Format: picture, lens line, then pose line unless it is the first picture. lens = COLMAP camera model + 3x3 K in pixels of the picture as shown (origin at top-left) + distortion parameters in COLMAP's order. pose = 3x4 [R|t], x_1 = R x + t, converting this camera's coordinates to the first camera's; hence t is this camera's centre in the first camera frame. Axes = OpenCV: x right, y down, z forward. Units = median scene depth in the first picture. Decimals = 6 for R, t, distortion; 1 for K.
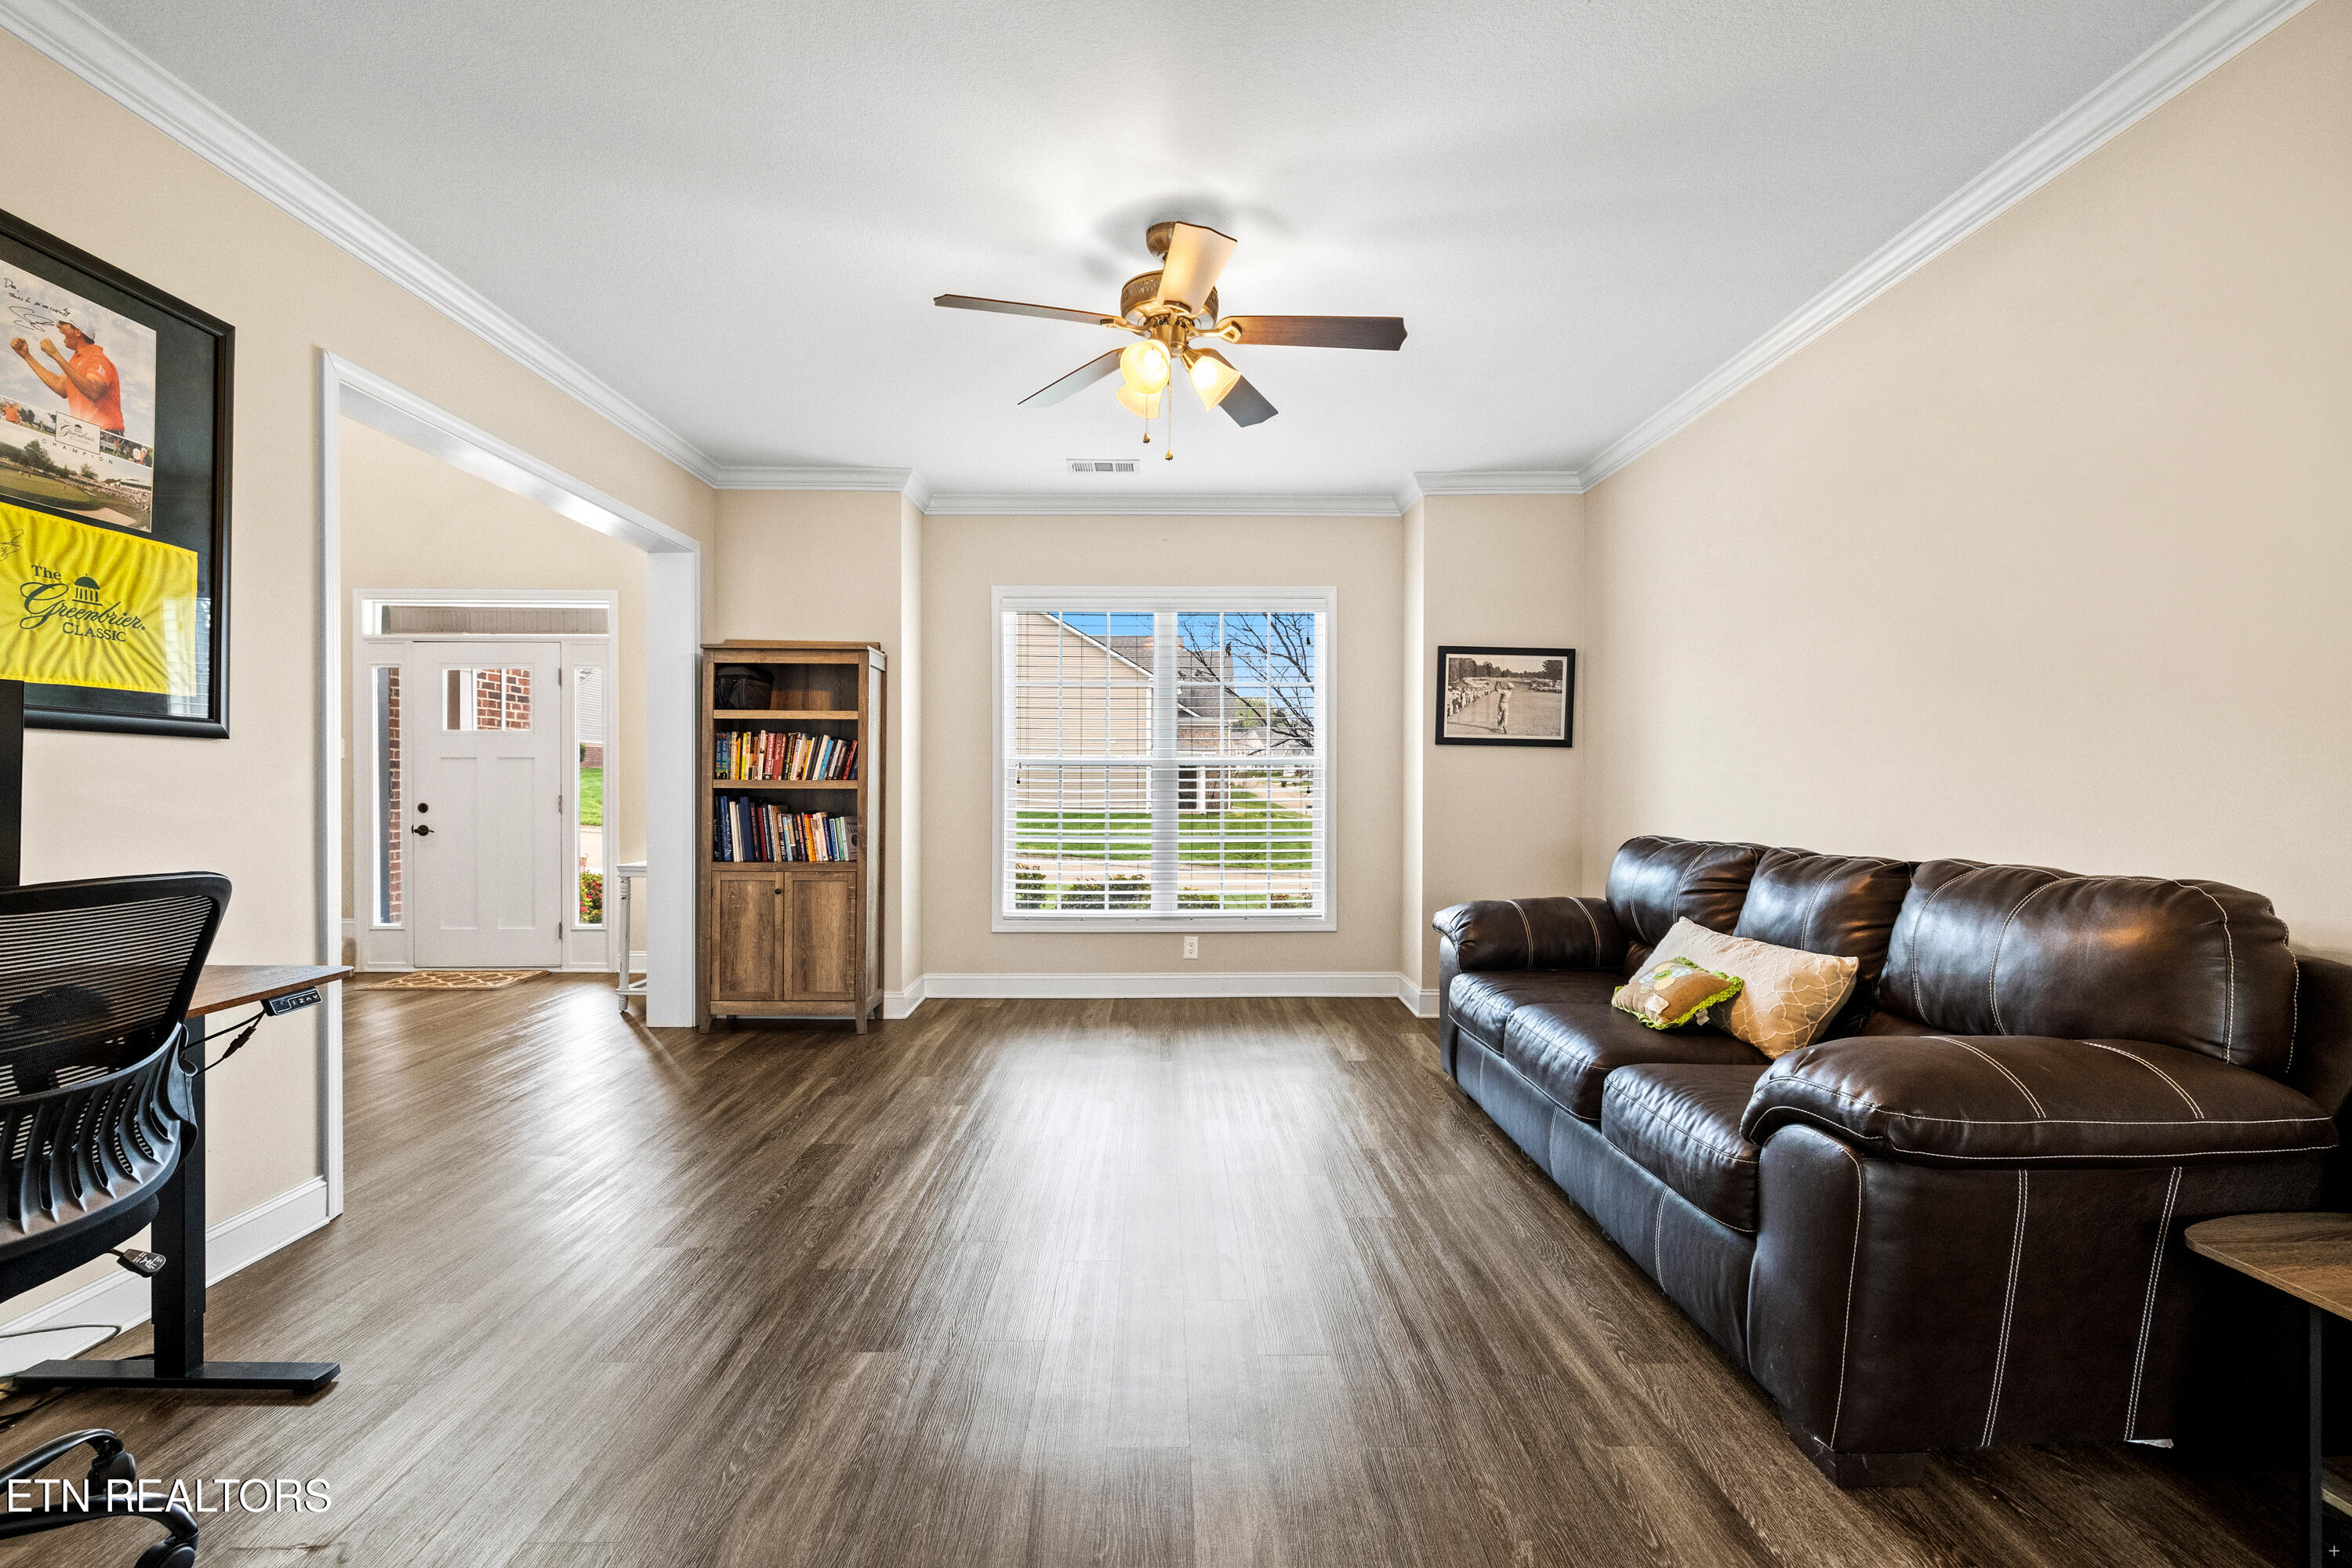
lens RADIAL K [[990.1, 0, 1173.8], [0, 990.1, 792.5], [0, 0, 1]] dist [-0.002888, -0.000181]
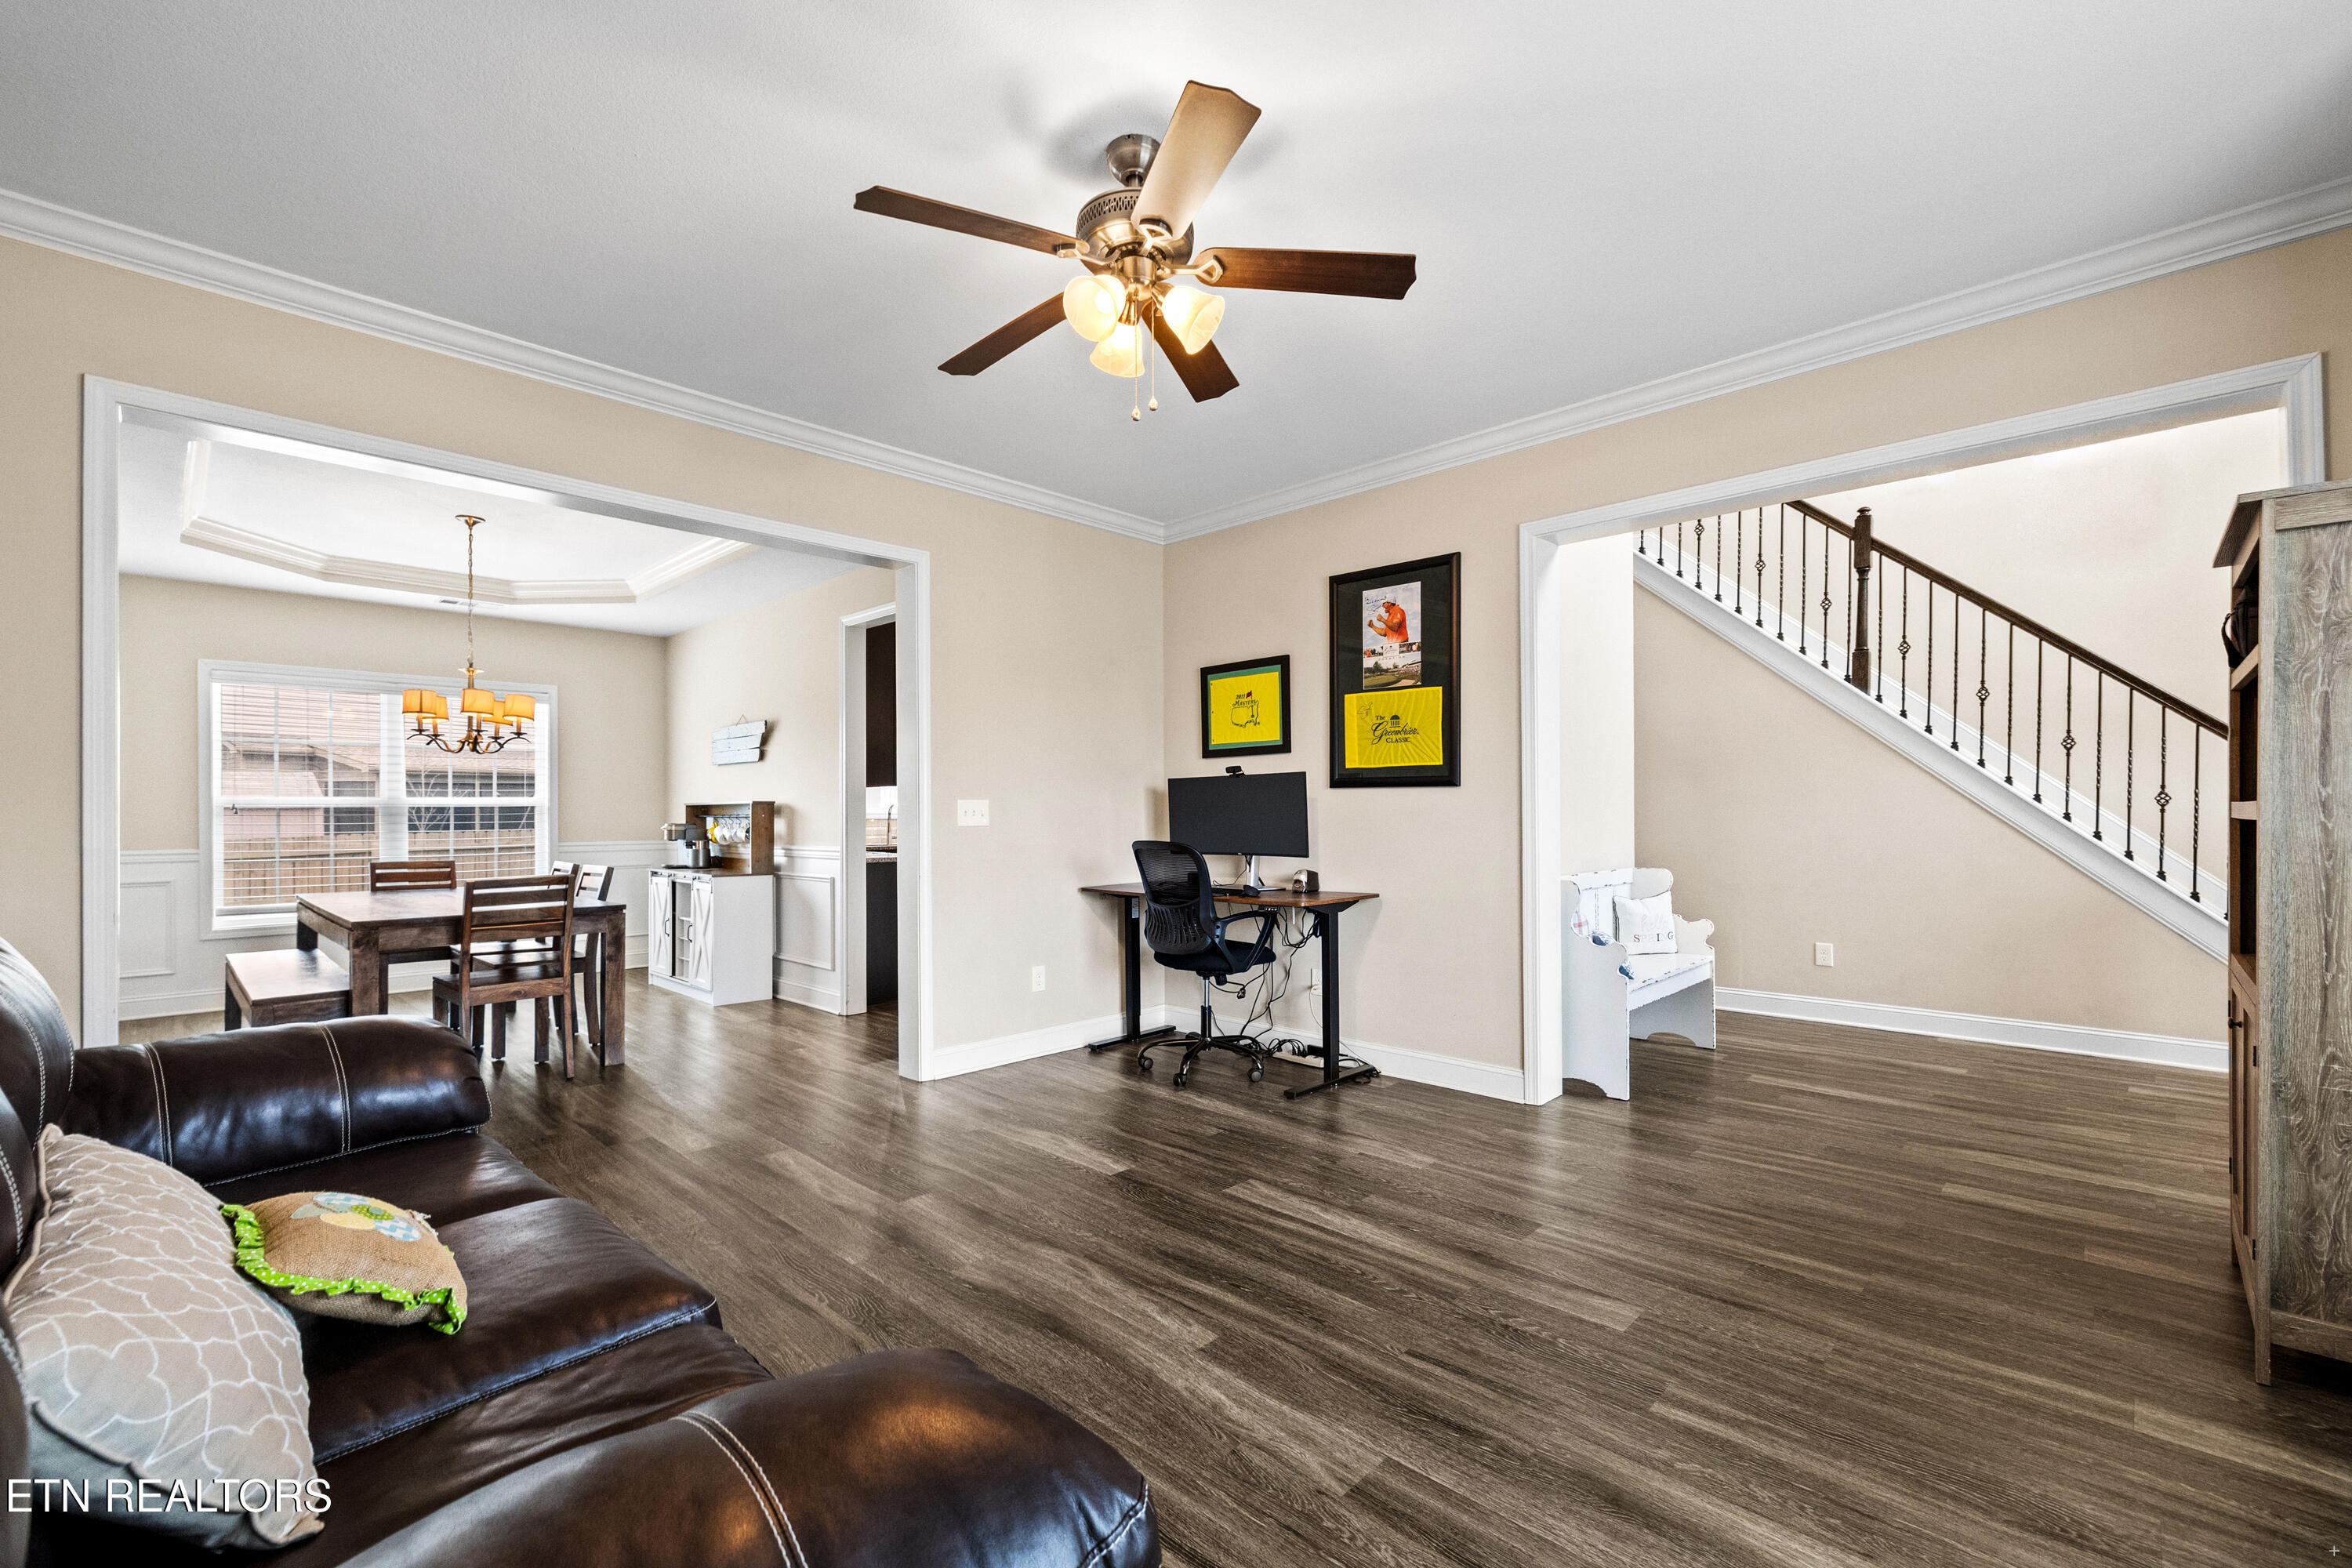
lens RADIAL K [[990.1, 0, 1173.8], [0, 990.1, 792.5], [0, 0, 1]] dist [-0.002888, -0.000181]
pose [[-0.708953, -0.012333, -0.705148, 0.723738], [-0.002922, 0.999890, -0.014550, -0.015863], [0.705250, -0.008255, -0.708911, 2.096714]]
